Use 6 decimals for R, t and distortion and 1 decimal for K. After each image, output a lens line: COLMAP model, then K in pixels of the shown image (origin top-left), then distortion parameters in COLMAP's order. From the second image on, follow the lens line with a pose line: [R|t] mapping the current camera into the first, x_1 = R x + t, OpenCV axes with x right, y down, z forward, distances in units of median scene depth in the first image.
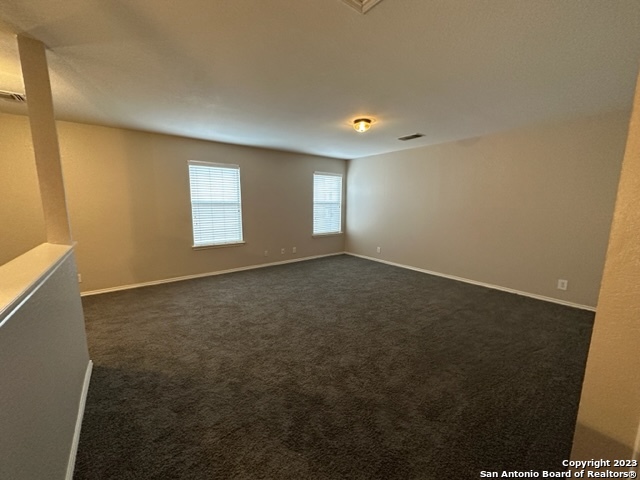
lens RADIAL K [[255.9, 0, 319.8], [0, 255.9, 239.7], [0, 0, 1]] dist [0.005688, -0.000543]
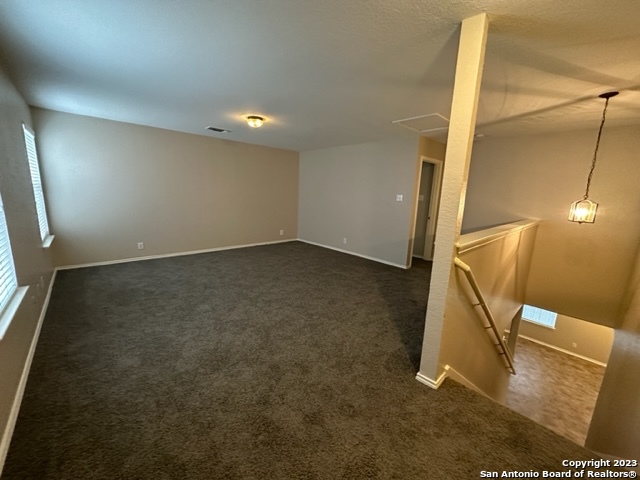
lens RADIAL K [[255.9, 0, 319.8], [0, 255.9, 239.1], [0, 0, 1]] dist [0.005688, -0.000543]
pose [[-0.089196, -0.187283, 0.978248, -0.939211], [0.109232, 0.974399, 0.196506, -0.120574], [-0.990006, 0.124384, -0.066455, 0.762358]]
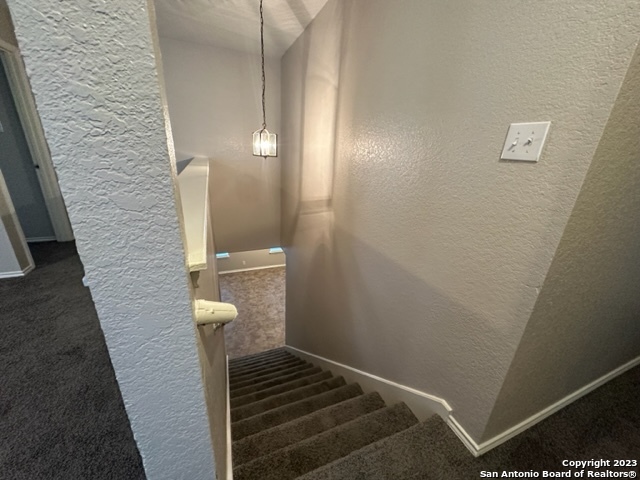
lens RADIAL K [[255.9, 0, 319.9], [0, 255.9, 239.2], [0, 0, 1]] dist [0.005688, -0.000543]
pose [[-0.963891, -0.130862, 0.231927, -0.608820], [-0.005398, 0.880349, 0.474295, -0.067552], [-0.266244, 0.455917, -0.849267, 0.576600]]
